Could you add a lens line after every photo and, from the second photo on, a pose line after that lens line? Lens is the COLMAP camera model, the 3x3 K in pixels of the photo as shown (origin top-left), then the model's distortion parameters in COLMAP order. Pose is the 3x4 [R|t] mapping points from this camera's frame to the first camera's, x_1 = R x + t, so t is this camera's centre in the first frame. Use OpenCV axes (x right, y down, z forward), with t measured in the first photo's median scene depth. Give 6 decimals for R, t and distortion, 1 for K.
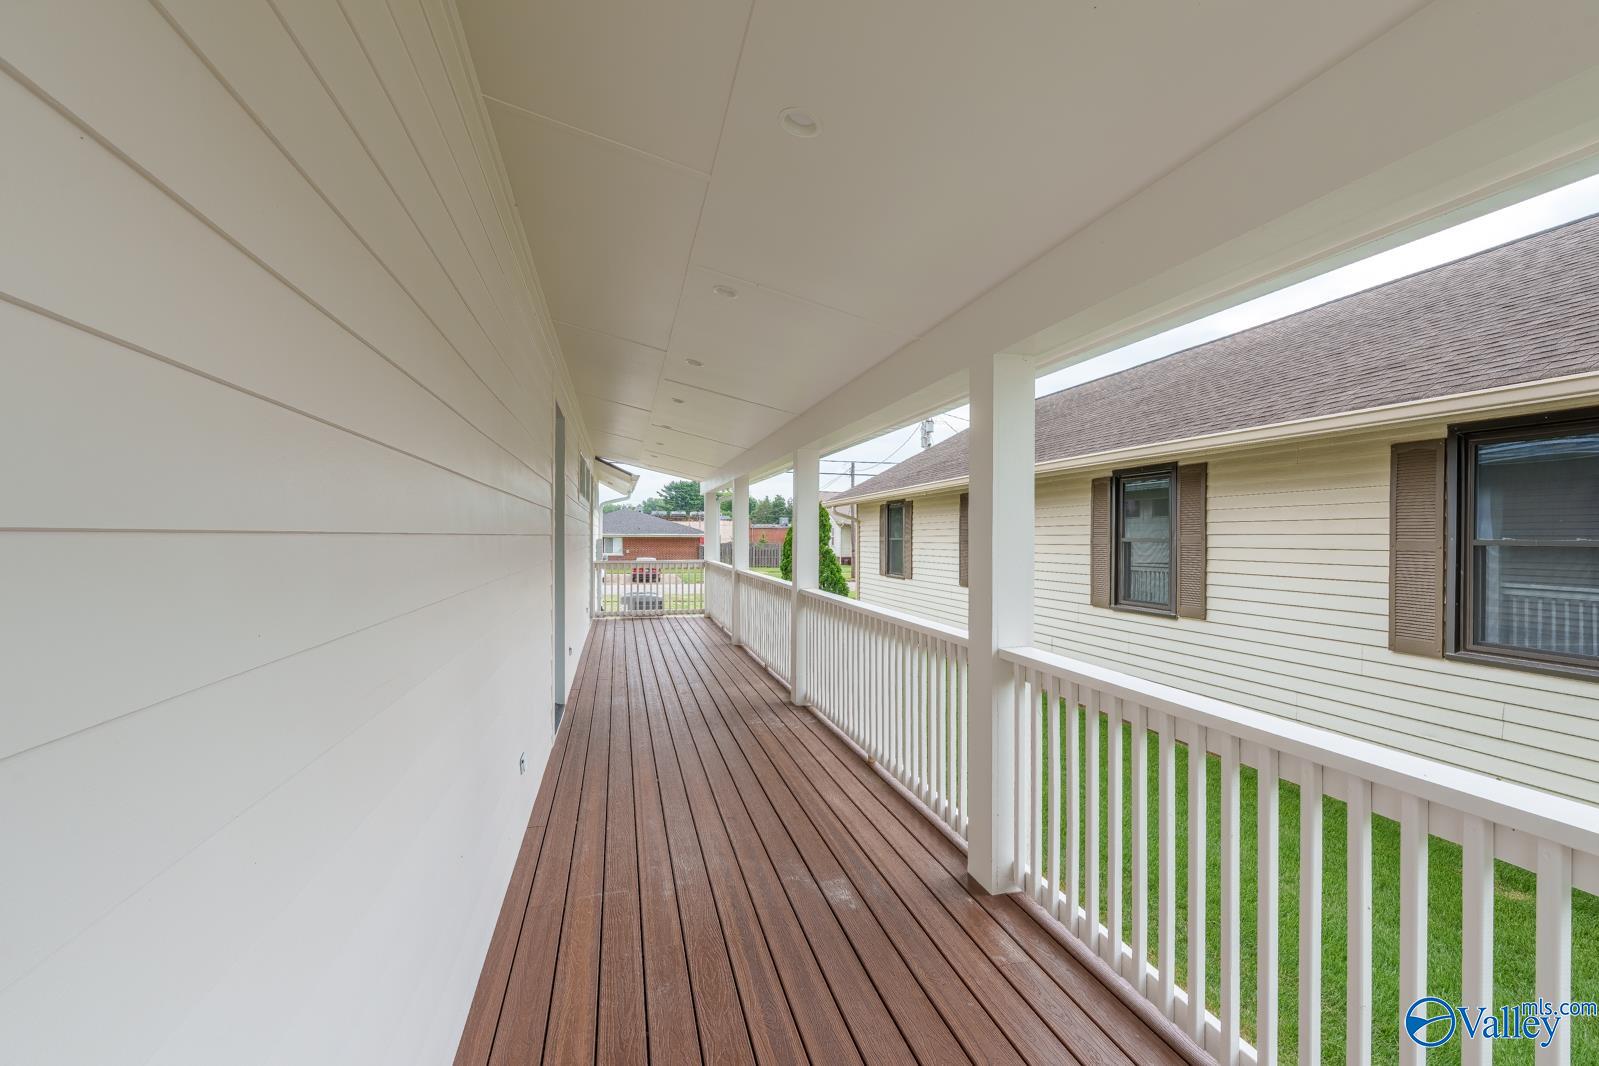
lens RADIAL K [[705.7, 0, 802.3], [0, 705.7, 539.0], [0, 0, 1]] dist [-0.002597, 0.000038]
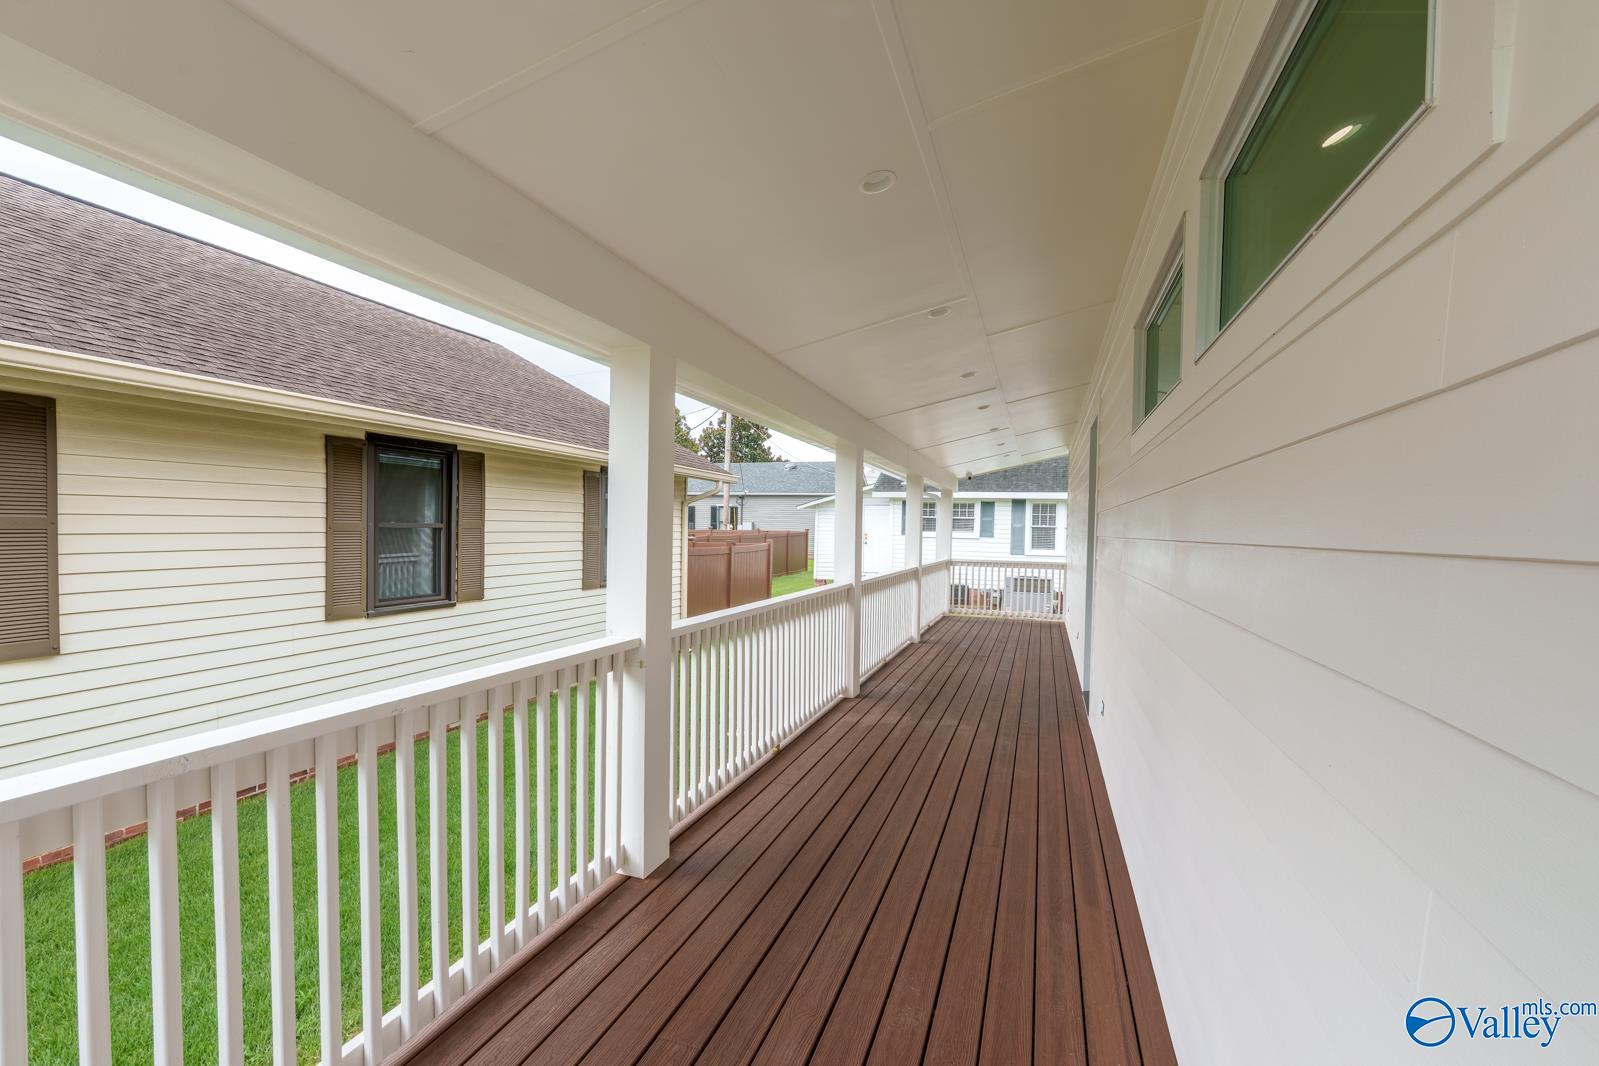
lens RADIAL K [[705.7, 0, 802.3], [0, 705.7, 539.0], [0, 0, 1]] dist [-0.002597, 0.000038]
pose [[-0.832200, -0.022944, 0.554001, -0.406018], [-0.012500, 0.999666, 0.022624, -0.007807], [-0.554335, 0.011903, -0.832208, 1.518919]]
